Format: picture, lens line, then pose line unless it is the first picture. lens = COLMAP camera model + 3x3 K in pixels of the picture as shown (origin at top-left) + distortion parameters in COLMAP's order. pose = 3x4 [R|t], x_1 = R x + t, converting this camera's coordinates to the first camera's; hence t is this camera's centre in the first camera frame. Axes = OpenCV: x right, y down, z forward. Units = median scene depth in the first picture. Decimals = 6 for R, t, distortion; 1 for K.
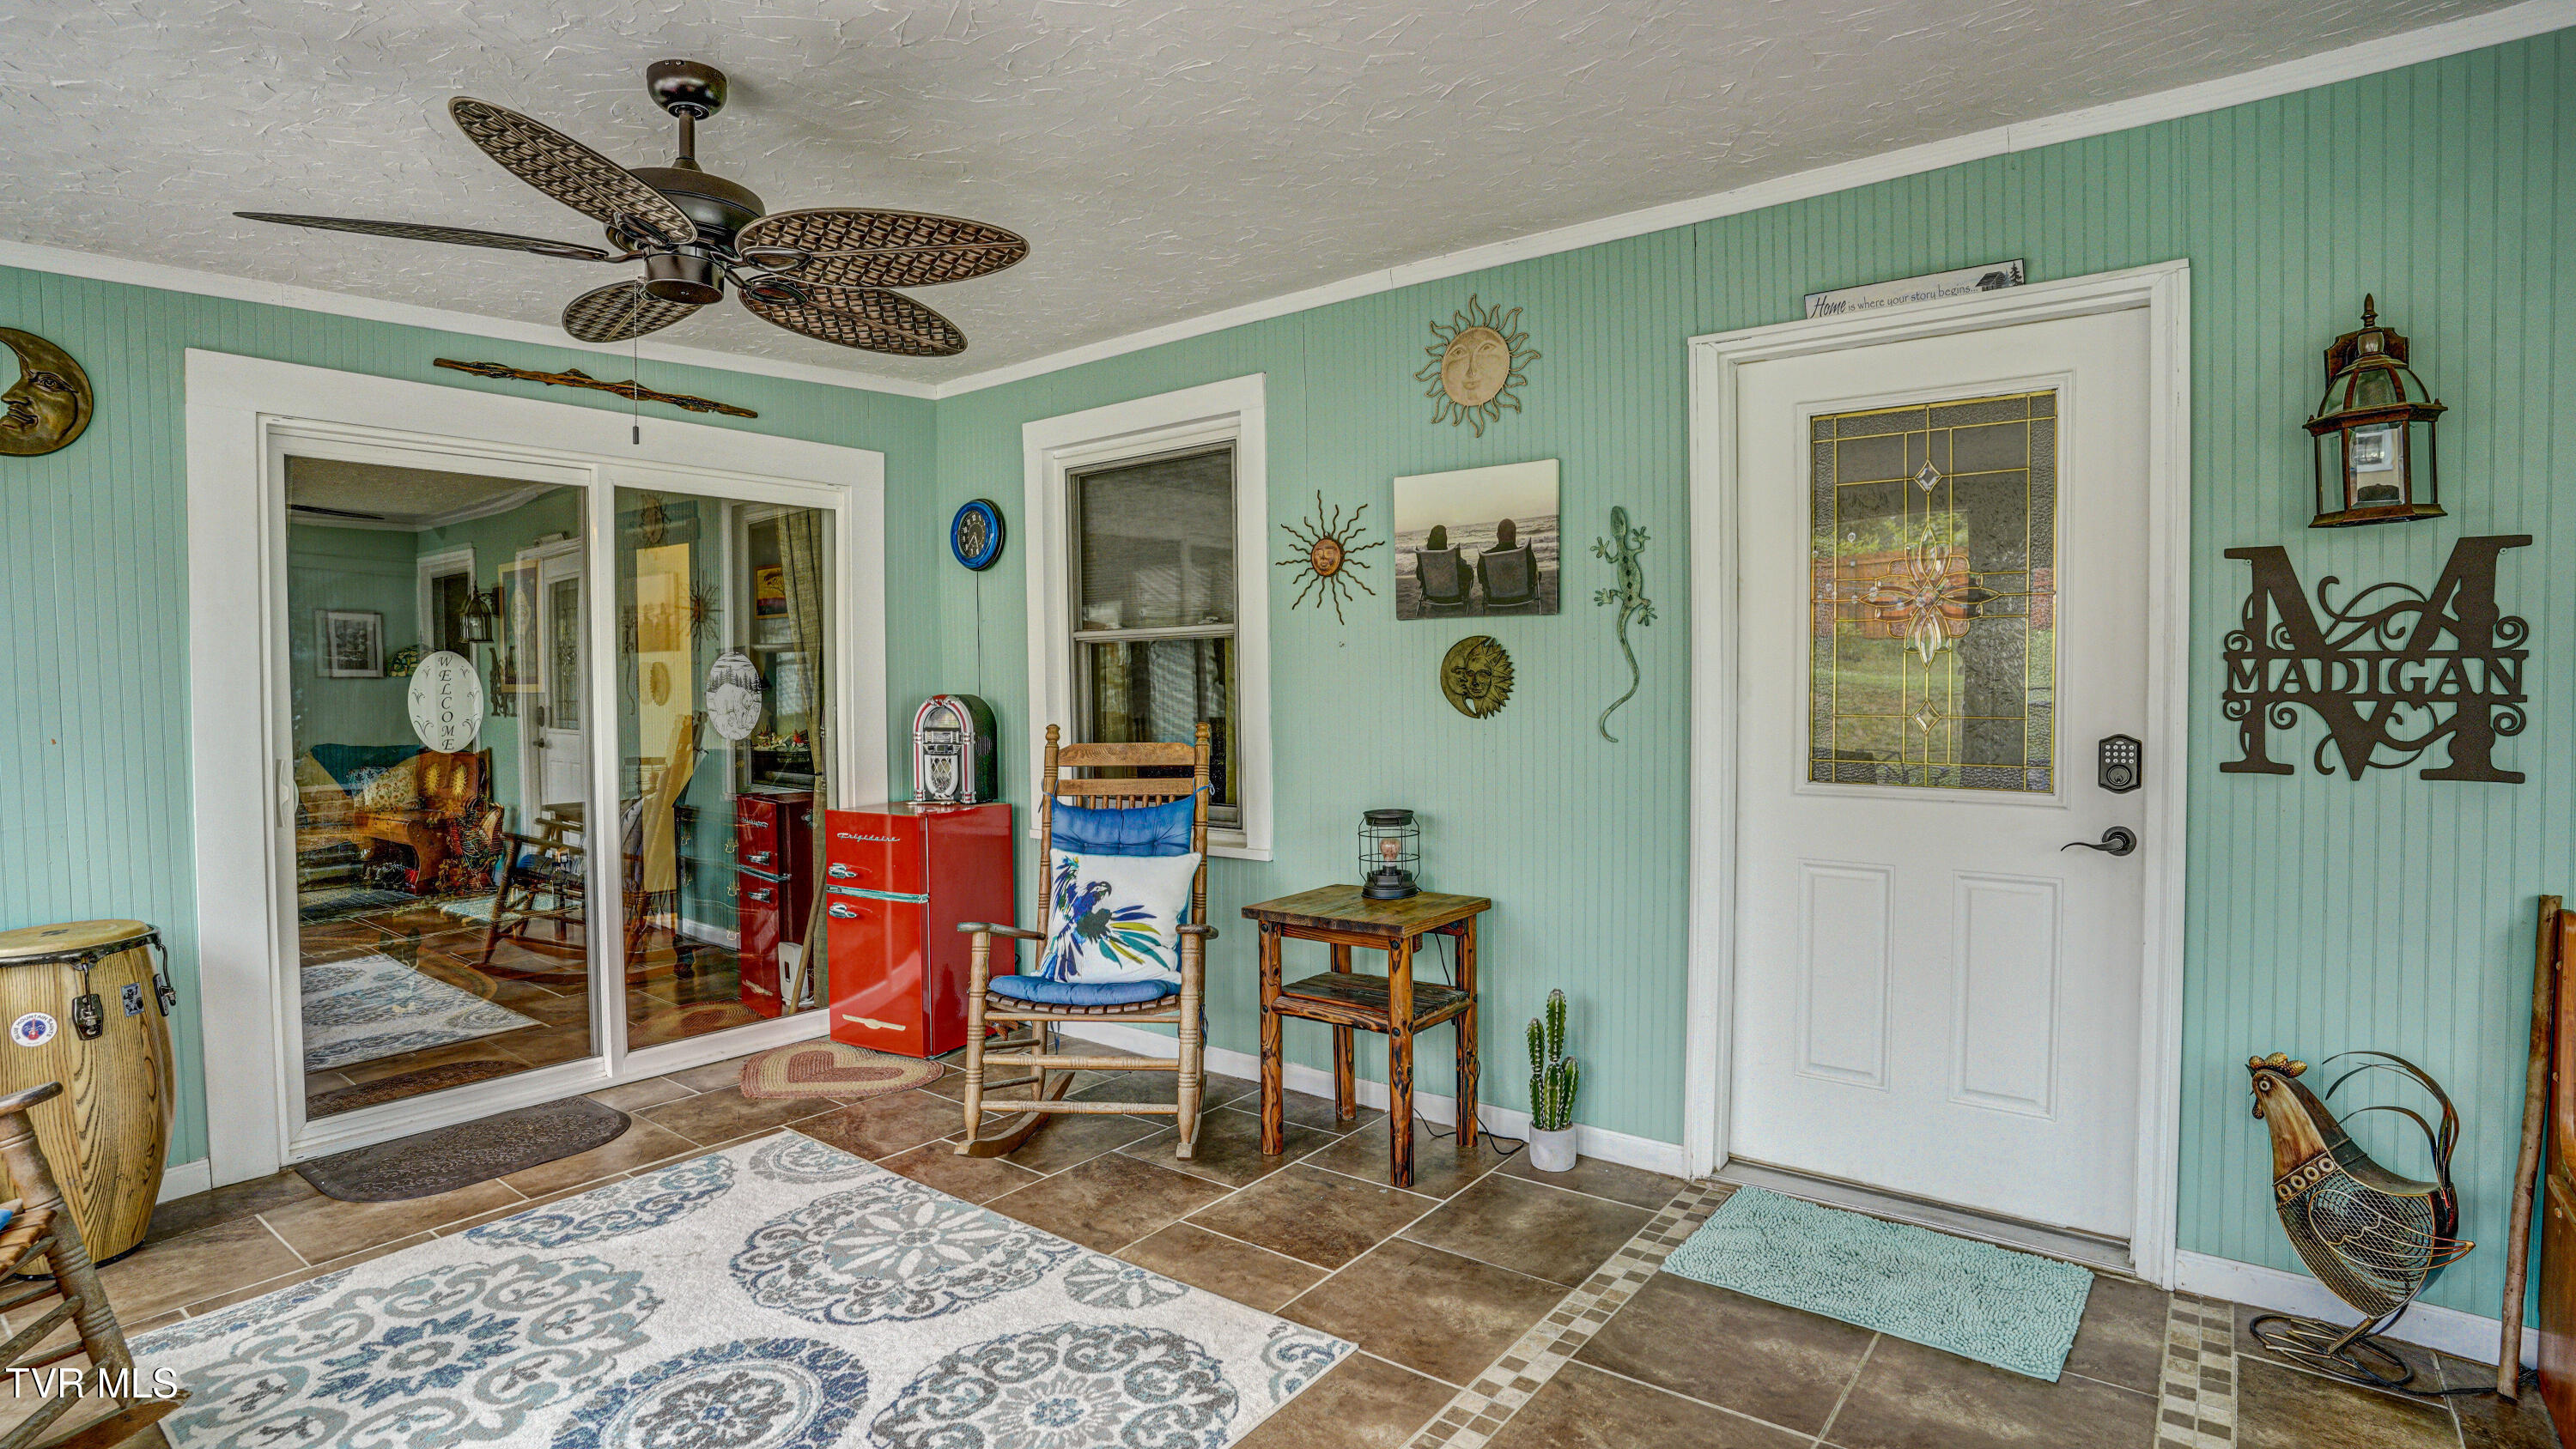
lens RADIAL K [[1270.0, 0, 1285.7], [0, 1270.0, 715.2], [0, 0, 1]] dist [-0.075733, 0.031856]
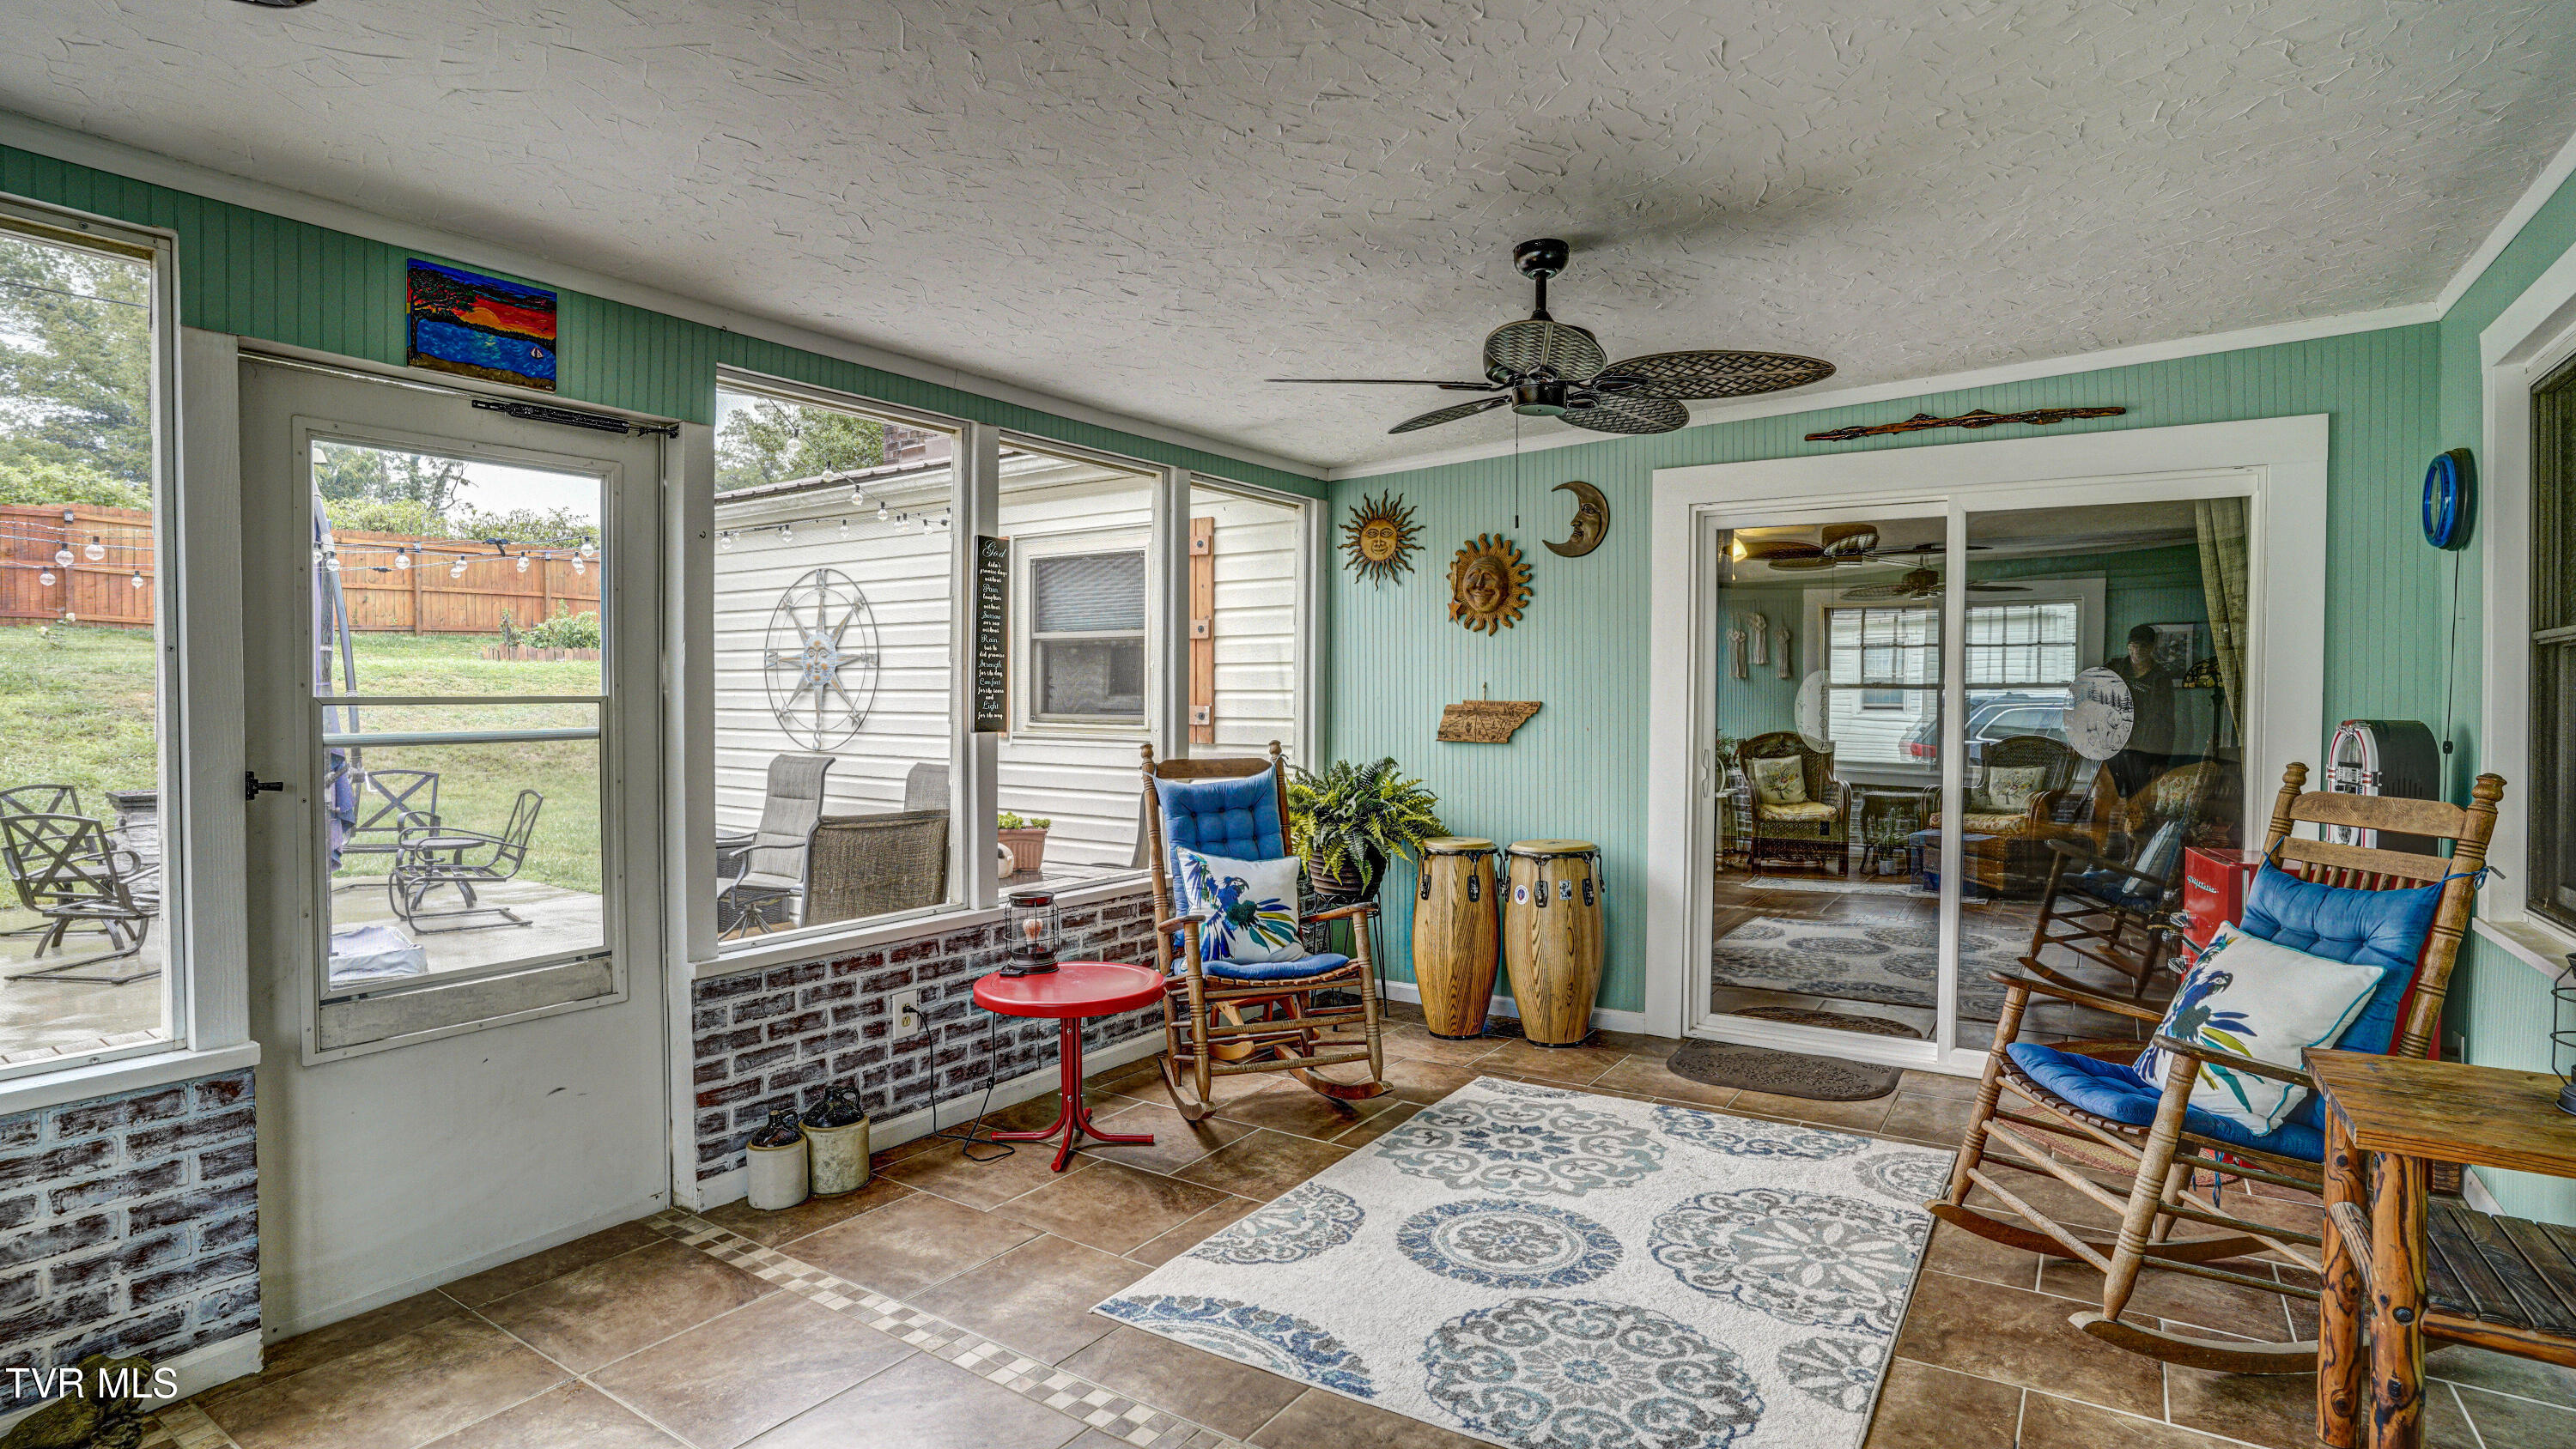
lens RADIAL K [[1270.0, 0, 1305.7], [0, 1270.0, 722.8], [0, 0, 1]] dist [-0.075733, 0.031856]
pose [[0.080903, 0.032068, -0.996206, 0.596840], [-0.032431, 0.999038, 0.029525, -0.022805], [0.996194, 0.029920, 0.081865, 0.445137]]
